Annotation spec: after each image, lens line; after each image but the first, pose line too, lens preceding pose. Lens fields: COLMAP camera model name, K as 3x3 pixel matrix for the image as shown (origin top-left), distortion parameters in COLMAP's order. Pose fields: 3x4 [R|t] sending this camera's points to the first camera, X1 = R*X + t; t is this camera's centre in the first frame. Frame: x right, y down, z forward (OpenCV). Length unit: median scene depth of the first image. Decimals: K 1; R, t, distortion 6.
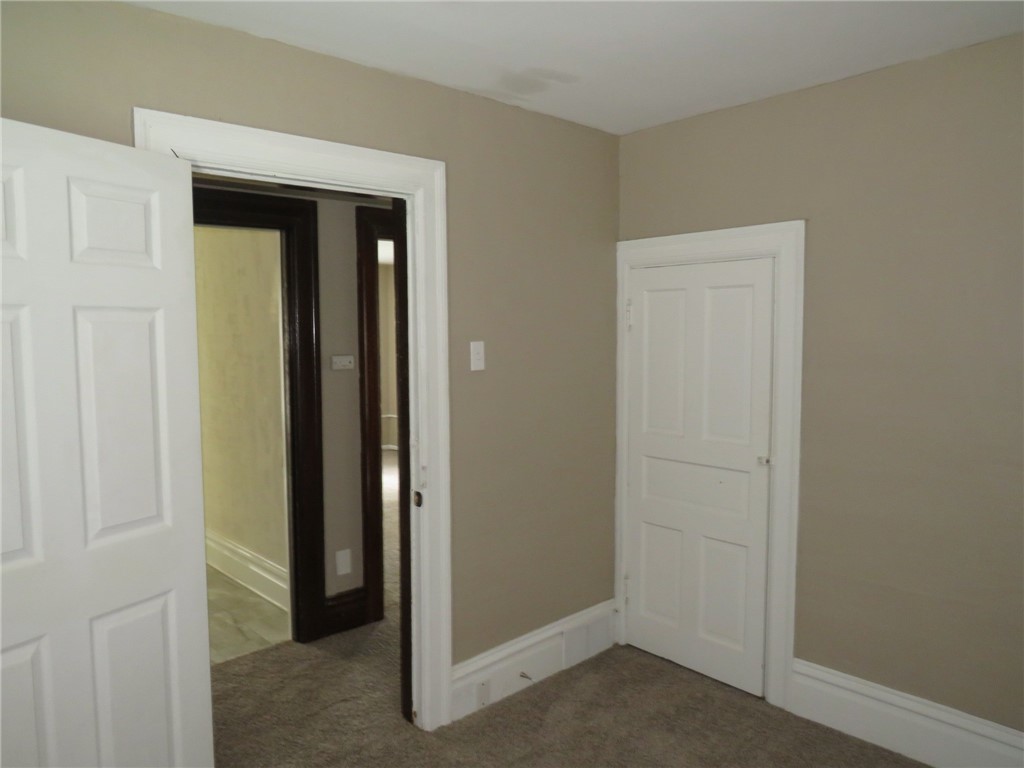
lens RADIAL K [[715.7, 0, 492.2], [0, 715.7, 379.4], [0, 0, 1]] dist [-0.031543, -0.000840]
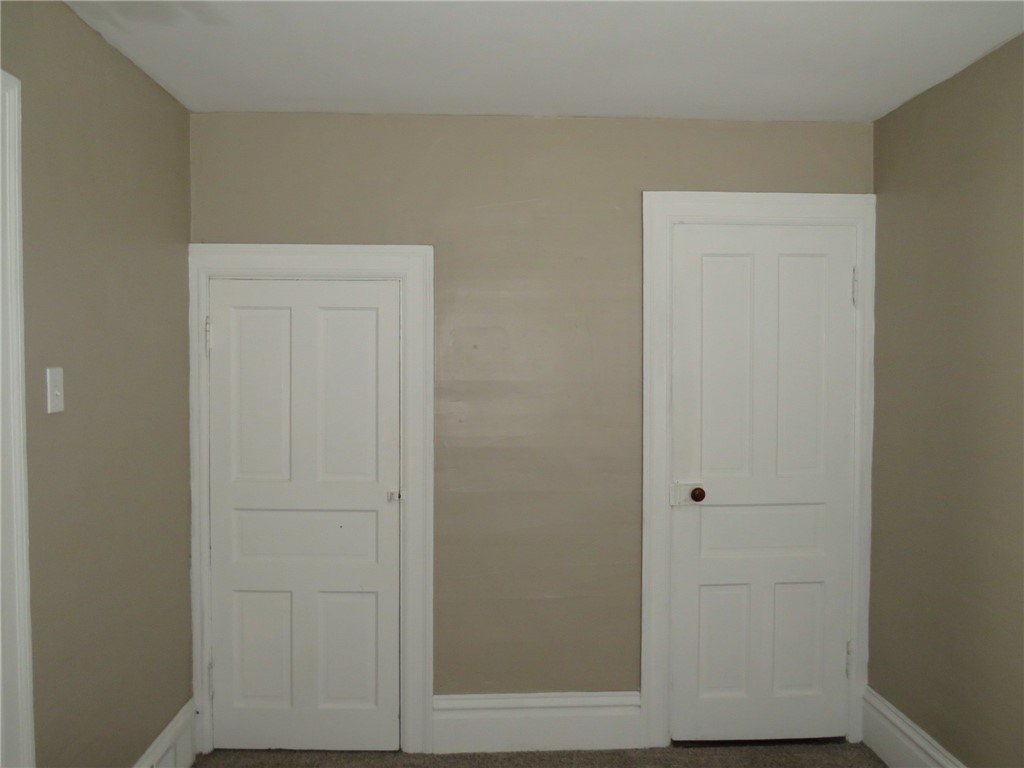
lens RADIAL K [[715.7, 0, 512.0], [0, 715.7, 382.7], [0, 0, 1]] dist [-0.031543, -0.000840]
pose [[0.640443, -0.011276, 0.767923, -0.223321], [0.040637, 0.998989, -0.019223, -0.009621], [-0.766930, 0.043517, 0.640254, 0.252597]]
